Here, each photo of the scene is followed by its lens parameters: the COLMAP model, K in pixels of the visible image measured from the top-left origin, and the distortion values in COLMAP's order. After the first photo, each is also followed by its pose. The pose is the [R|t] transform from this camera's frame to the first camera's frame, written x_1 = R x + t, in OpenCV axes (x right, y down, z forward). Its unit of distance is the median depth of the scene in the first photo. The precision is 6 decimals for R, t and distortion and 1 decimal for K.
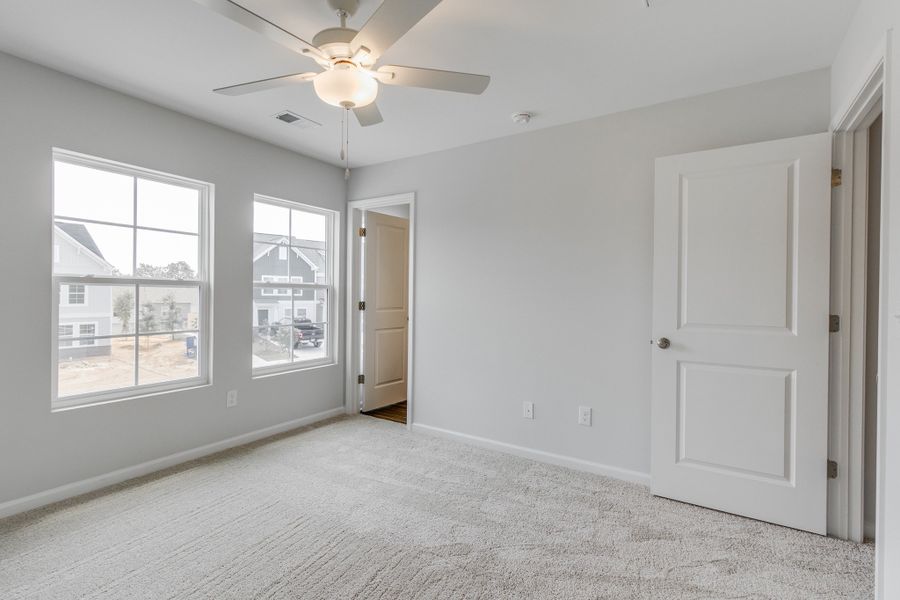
lens RADIAL K [[413.8, 0, 480.0], [0, 413.8, 299.9], [0, 0, 1]] dist [0.000369, 0.002341]
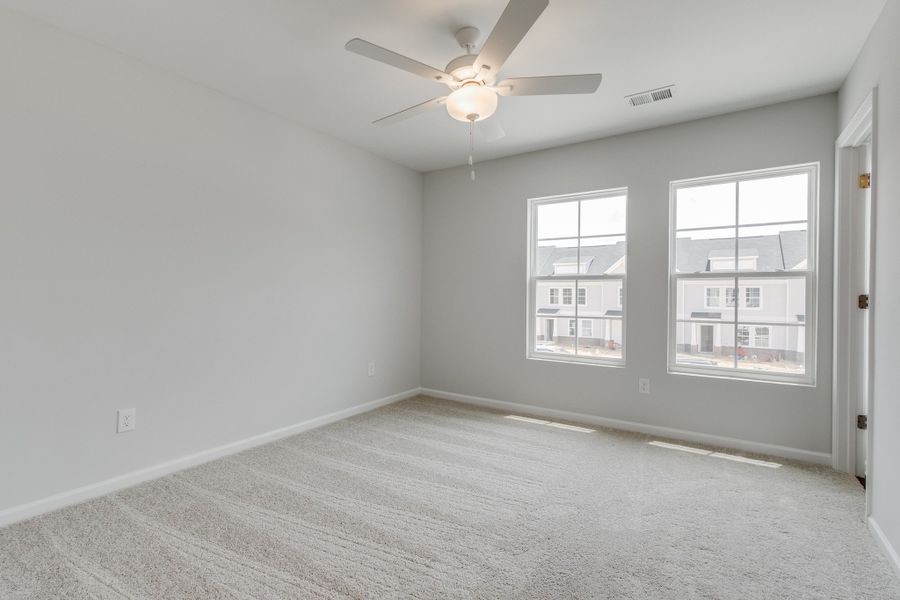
lens RADIAL K [[353.8, 0, 441.4], [0, 353.8, 294.1], [0, 0, 1]] dist [-0.000252, -0.000047]
pose [[0.027637, 0.008382, -0.999583, 0.157714], [-0.000219, 0.999965, 0.008379, -0.000806], [0.999618, -0.000013, 0.027638, 0.263042]]
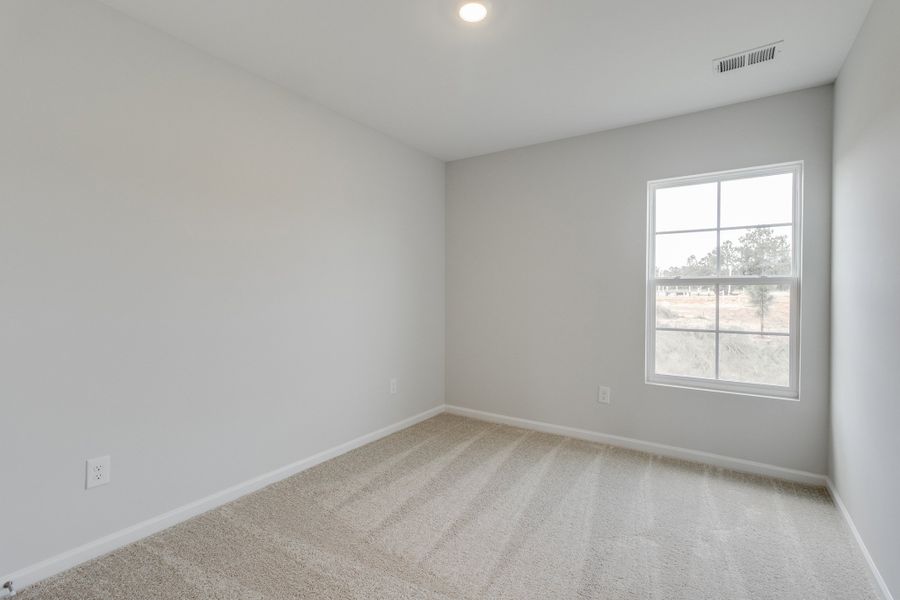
lens RADIAL K [[413.8, 0, 466.3], [0, 413.8, 296.9], [0, 0, 1]] dist [0.000369, 0.002341]
pose [[-0.026217, 0.002971, -0.999652, 0.237163], [-0.009362, 0.999951, 0.003218, -0.000875], [0.999612, 0.009443, -0.026188, 0.388809]]
